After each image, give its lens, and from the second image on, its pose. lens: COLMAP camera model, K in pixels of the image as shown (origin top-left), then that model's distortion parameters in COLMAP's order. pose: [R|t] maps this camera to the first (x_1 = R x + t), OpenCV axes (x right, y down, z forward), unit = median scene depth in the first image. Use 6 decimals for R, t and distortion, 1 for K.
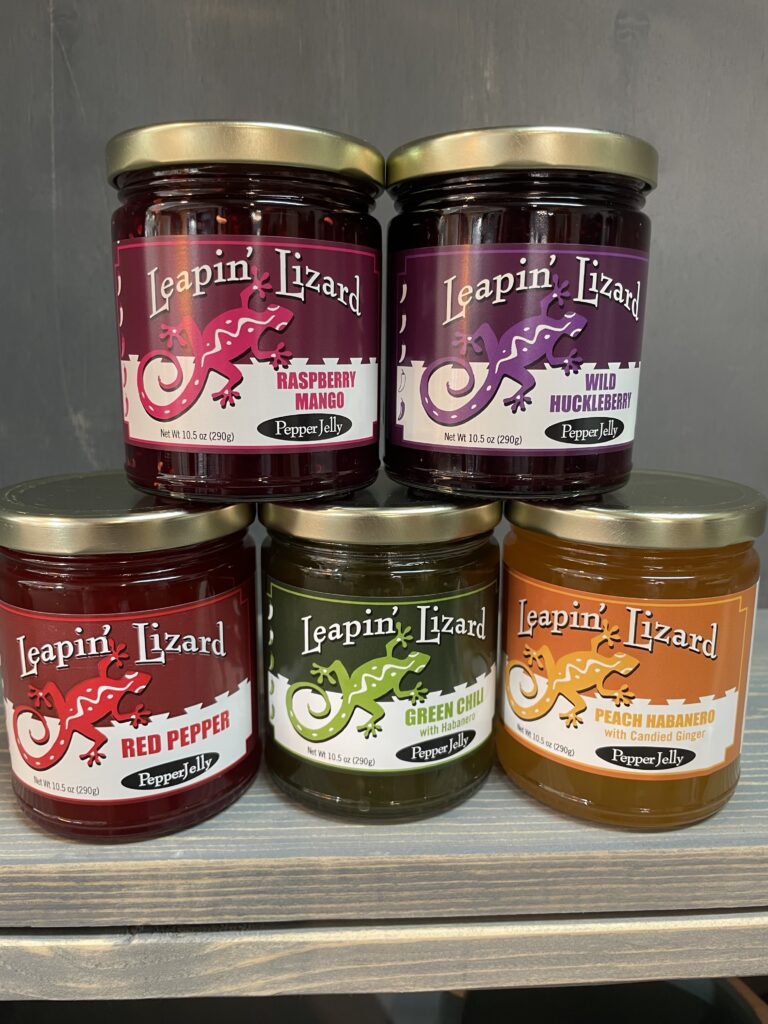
lens RADIAL K [[774.0, 0, 384.0], [0, 774.0, 511.4], [0, 0, 1]] dist [-0.003146, -0.032660]
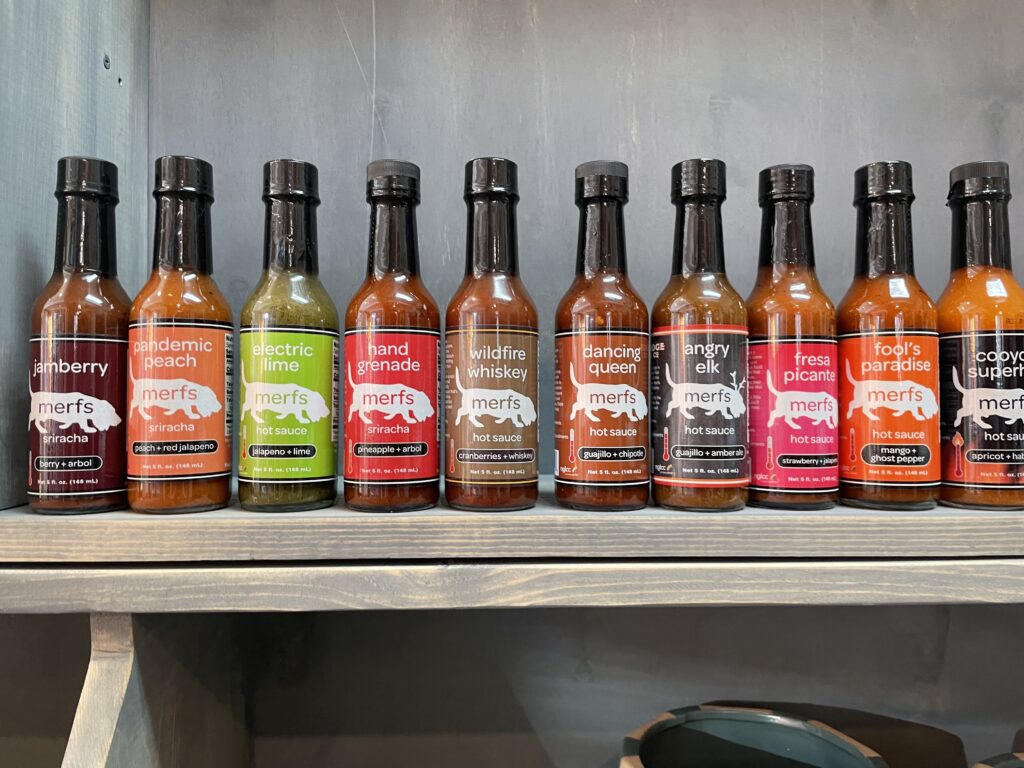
lens RADIAL K [[774.0, 0, 511.9], [0, 774.0, 386.0], [0, 0, 1]] dist [-0.003146, -0.032660]
pose [[0.999450, -0.008827, -0.031974, -0.122535], [0.000887, 0.970705, -0.240272, 0.574226], [0.033158, 0.240111, 0.970179, -0.776790]]
